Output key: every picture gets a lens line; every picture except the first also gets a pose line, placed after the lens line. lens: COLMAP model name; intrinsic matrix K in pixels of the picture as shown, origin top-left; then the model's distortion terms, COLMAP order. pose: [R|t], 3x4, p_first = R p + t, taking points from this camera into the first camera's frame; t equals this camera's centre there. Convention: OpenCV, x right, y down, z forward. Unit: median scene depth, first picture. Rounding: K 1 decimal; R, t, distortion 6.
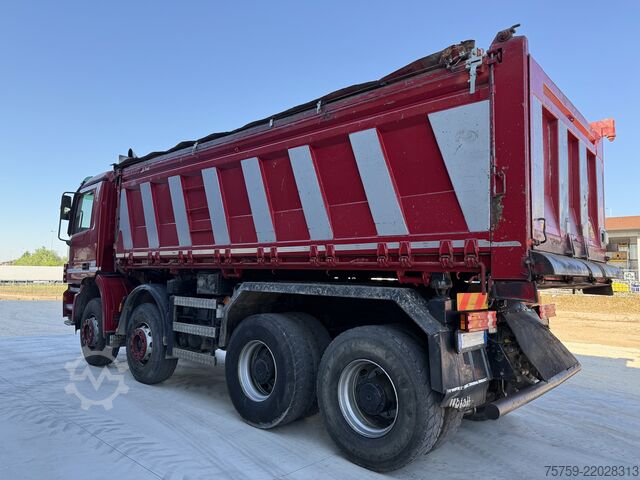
lens RADIAL K [[478.0, 0, 320.0], [0, 478.0, 240.0], [0, 0, 1]] dist [0.072912, -0.092804]
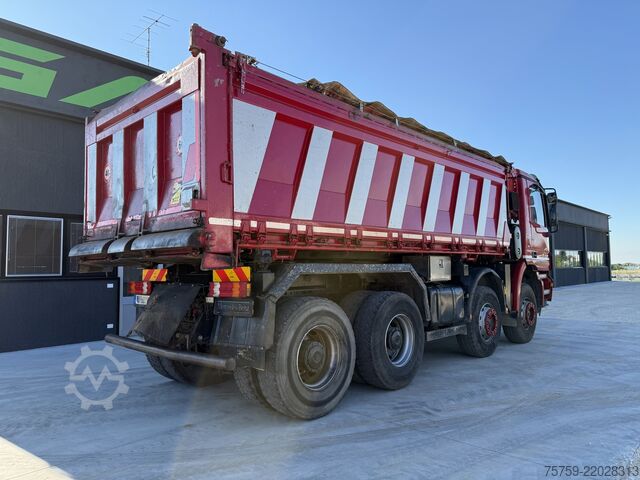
lens RADIAL K [[478.0, 0, 320.0], [0, 478.0, 240.0], [0, 0, 1]] dist [0.072912, -0.092804]
pose [[-0.040130, 0.010597, 0.999138, -1.105422], [-0.092940, 0.995569, -0.014292, 0.057699], [-0.994863, -0.093433, -0.038967, 1.088581]]
